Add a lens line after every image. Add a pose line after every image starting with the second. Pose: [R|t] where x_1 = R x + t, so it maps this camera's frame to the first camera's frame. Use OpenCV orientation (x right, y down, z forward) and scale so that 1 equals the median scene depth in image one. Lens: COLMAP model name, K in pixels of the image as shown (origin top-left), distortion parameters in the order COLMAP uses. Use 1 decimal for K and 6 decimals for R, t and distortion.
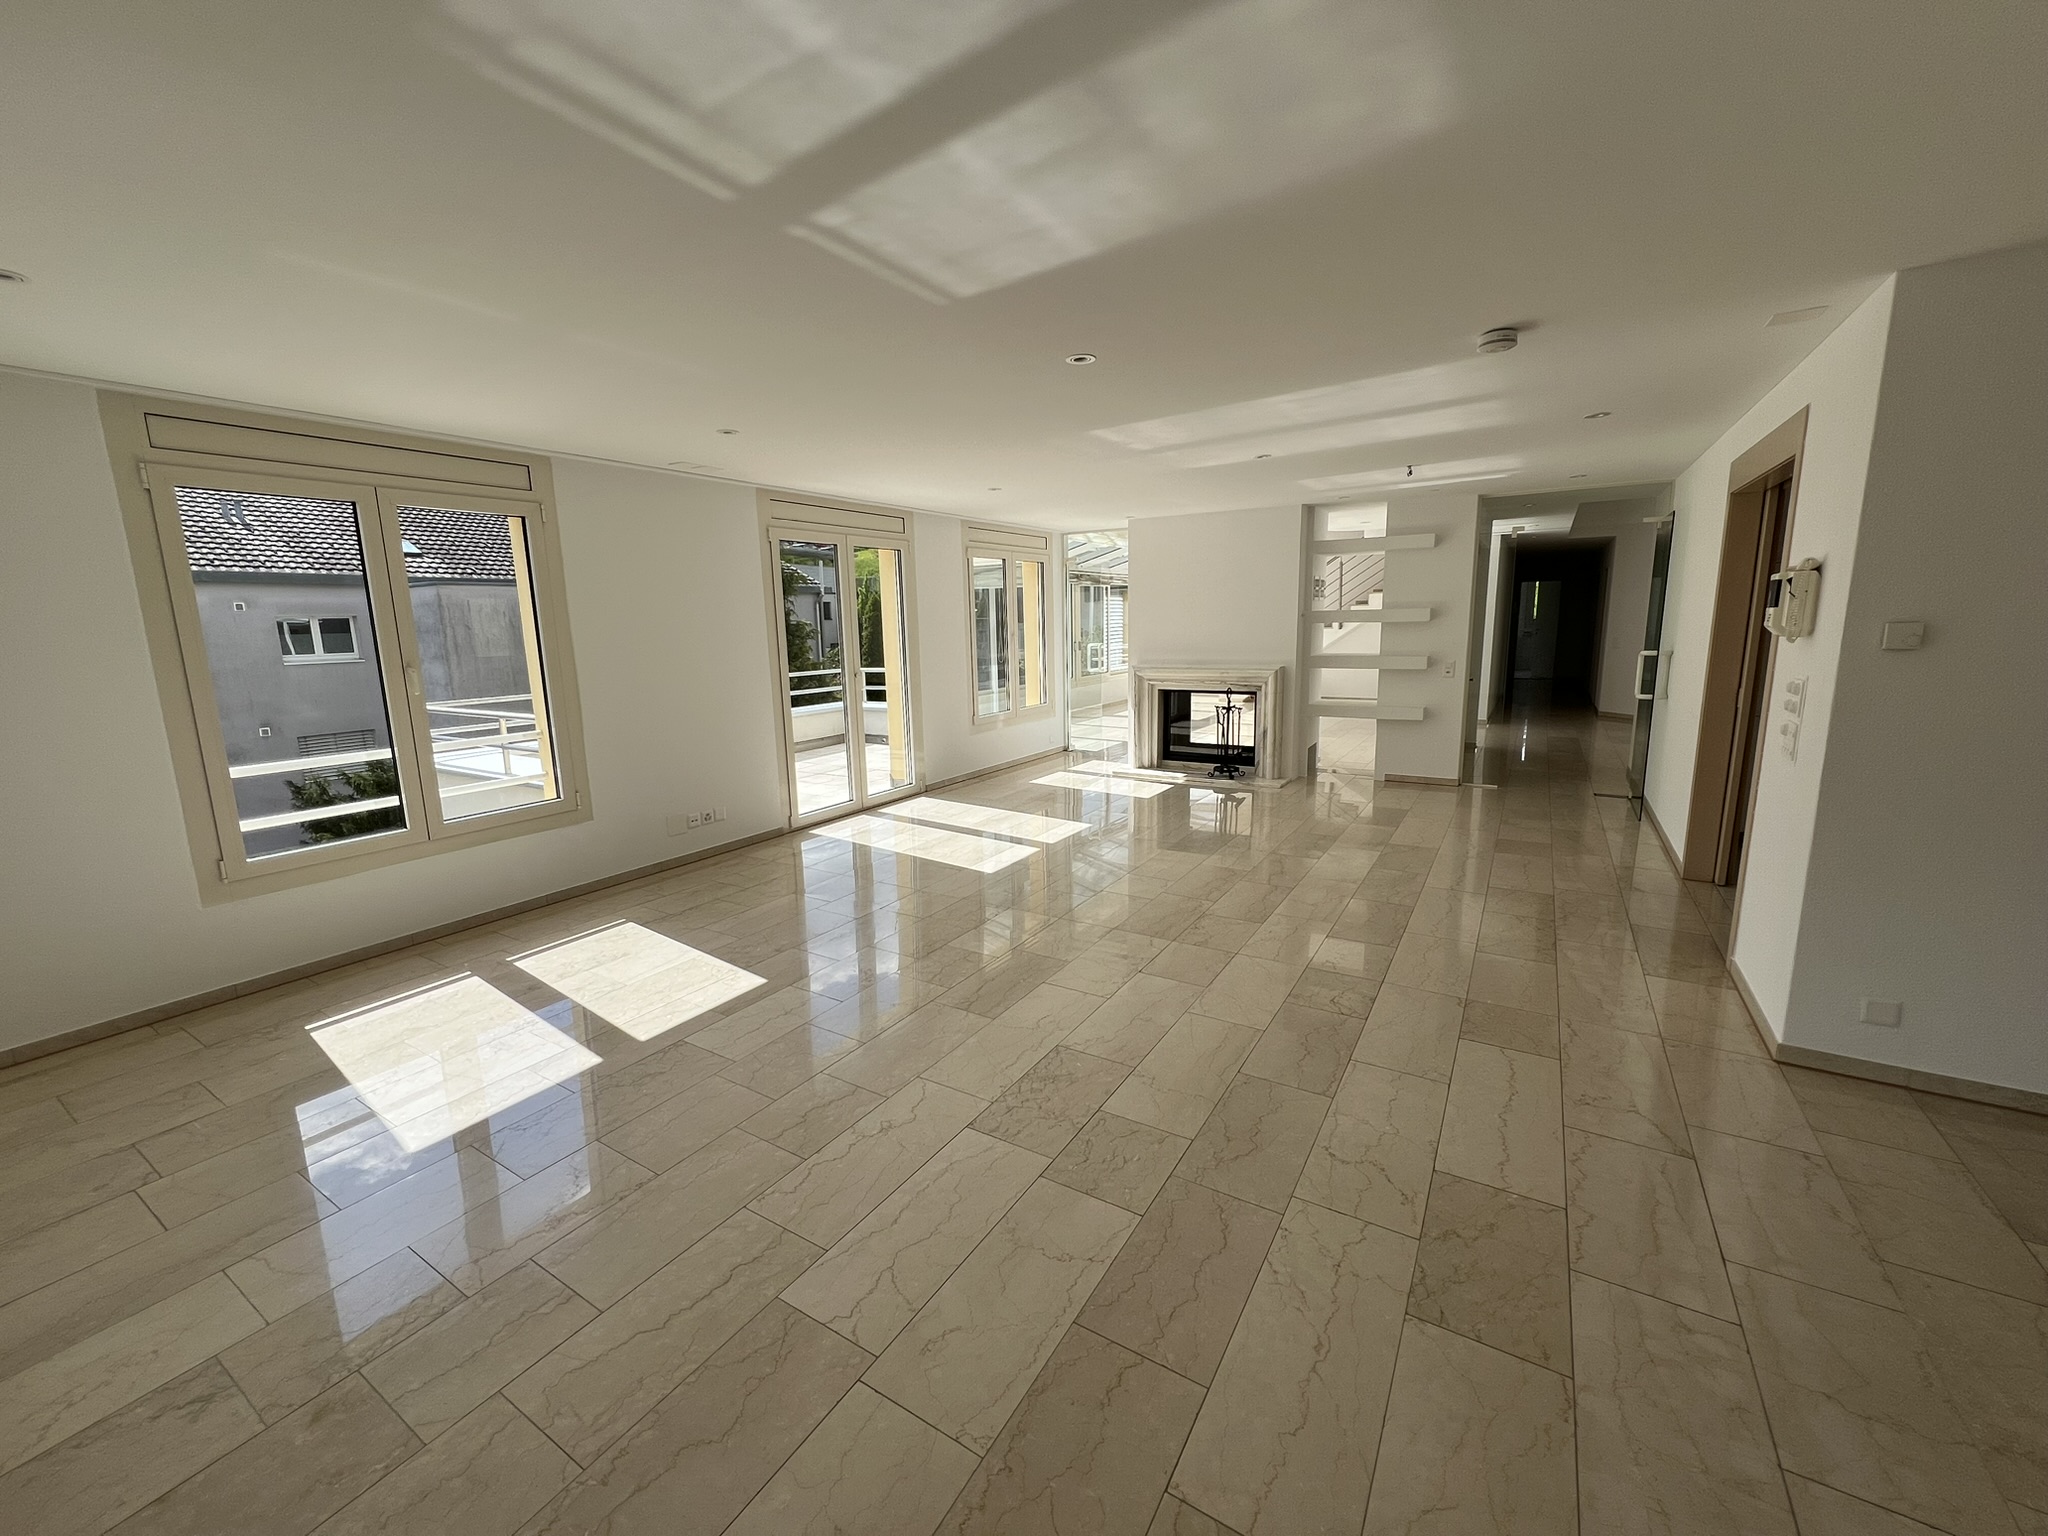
lens RADIAL K [[824.8, 0, 1023.9], [0, 824.8, 760.5], [0, 0, 1]] dist [-0.002819, -0.000261]
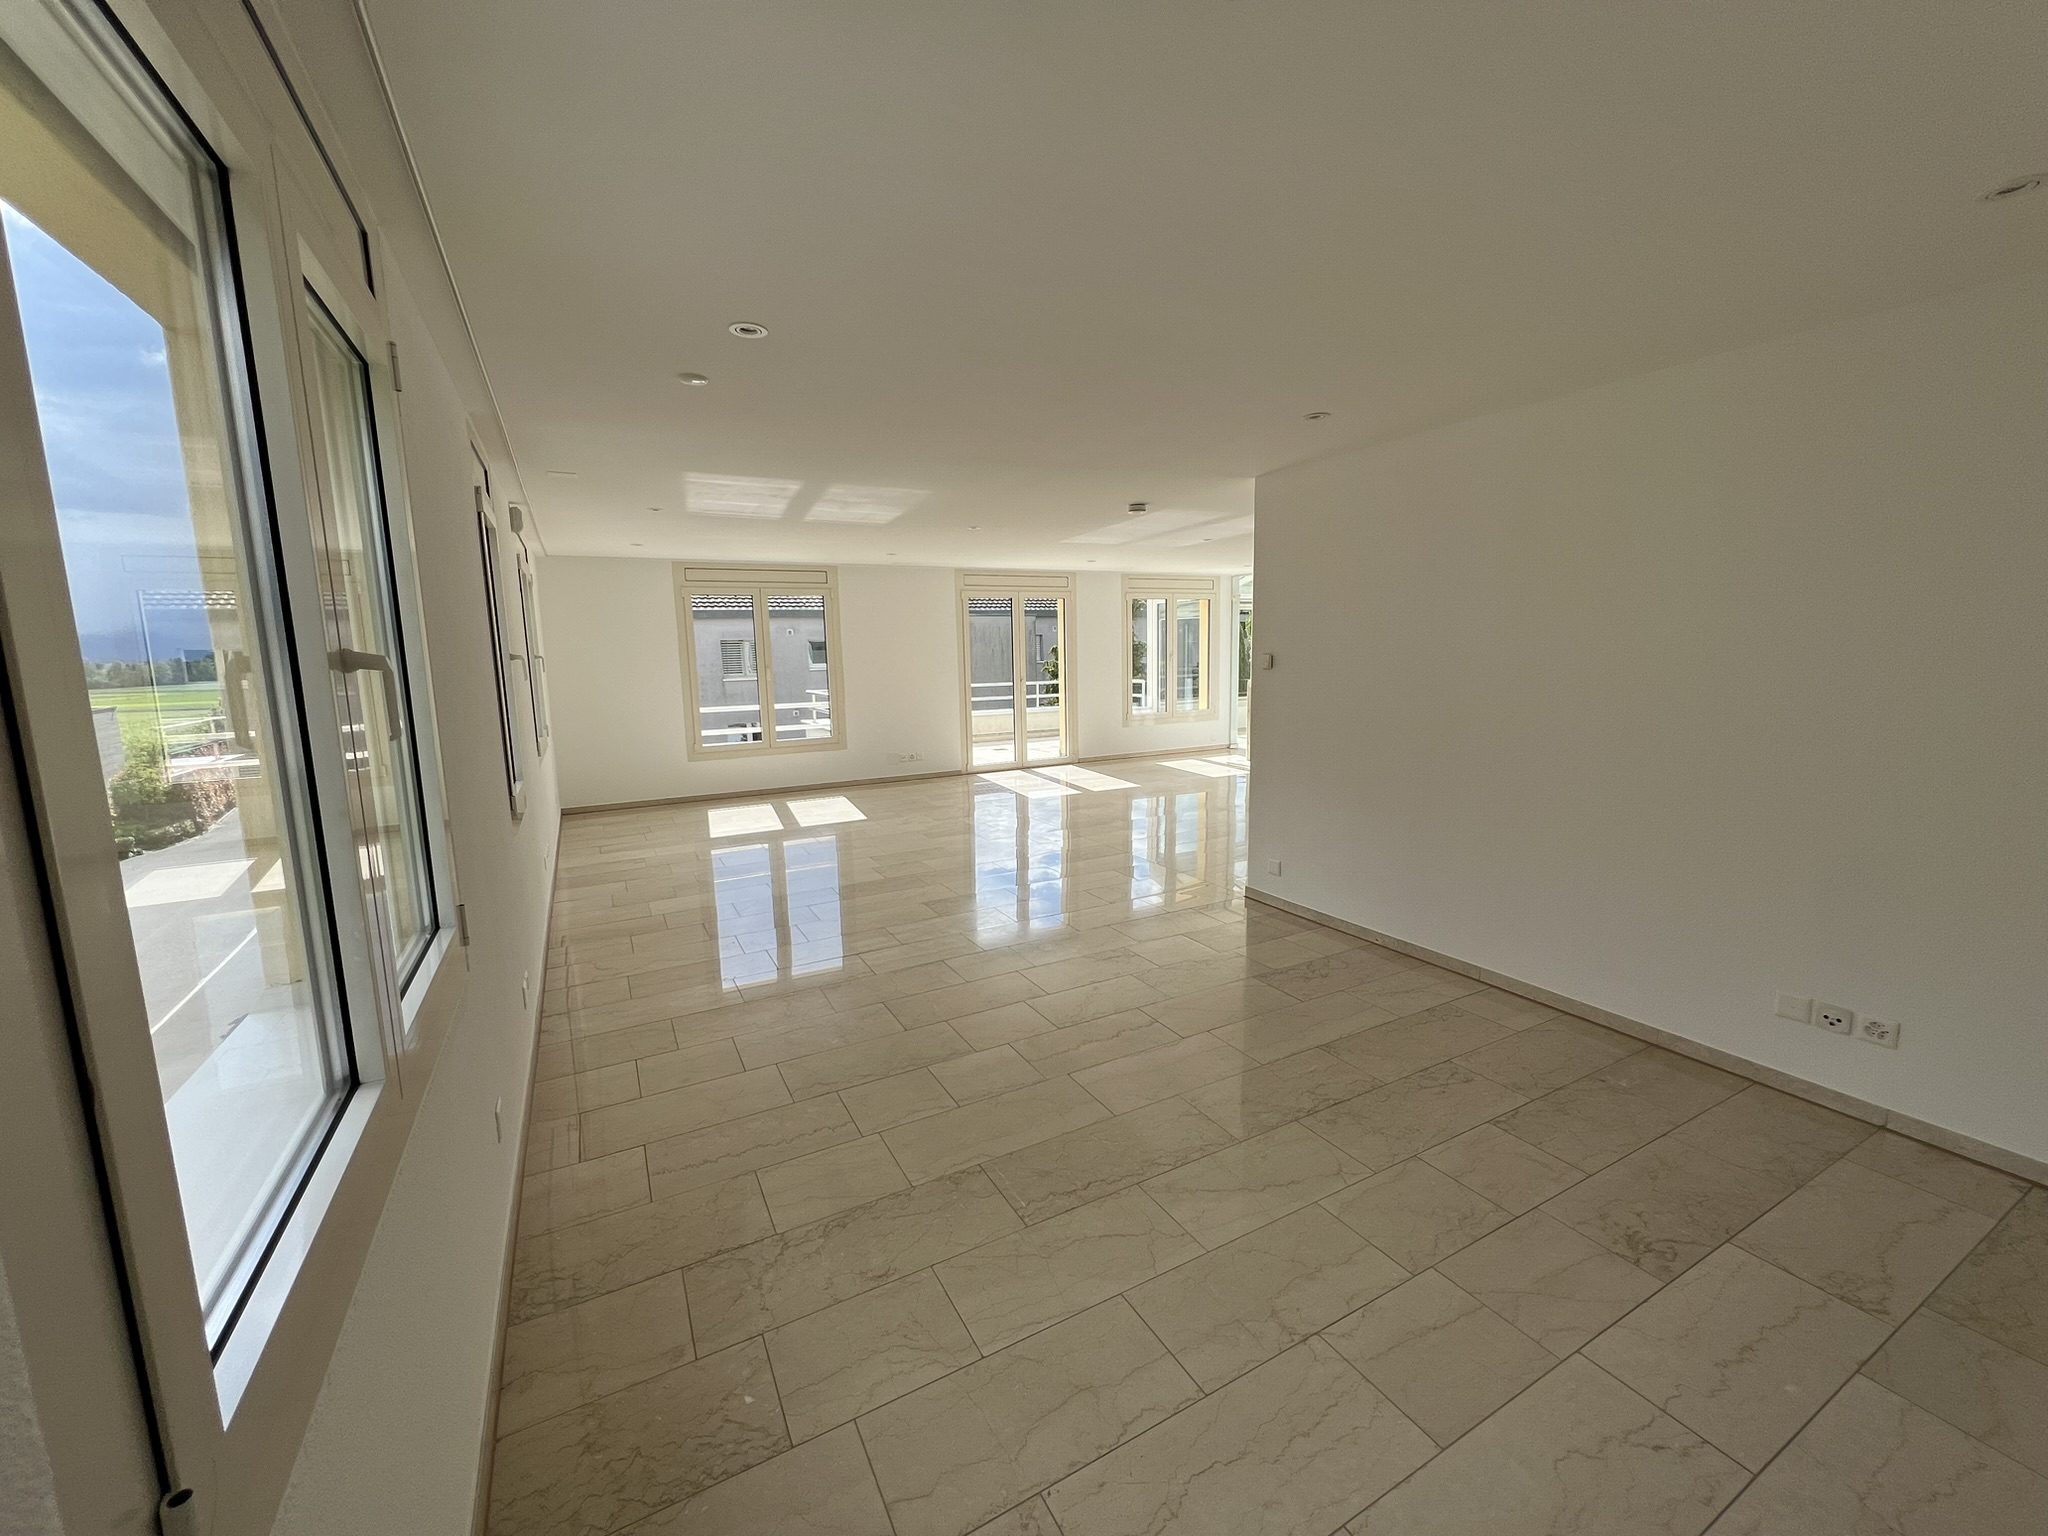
lens RADIAL K [[820.2, 0, 1025.8], [0, 820.2, 773.7], [0, 0, 1]] dist [0.001402, 0.000029]
pose [[0.866053, 0.081476, -0.493268, 0.566789], [-0.082759, 0.996383, 0.019274, 0.039749], [0.493055, 0.024130, 0.869664, -0.332123]]
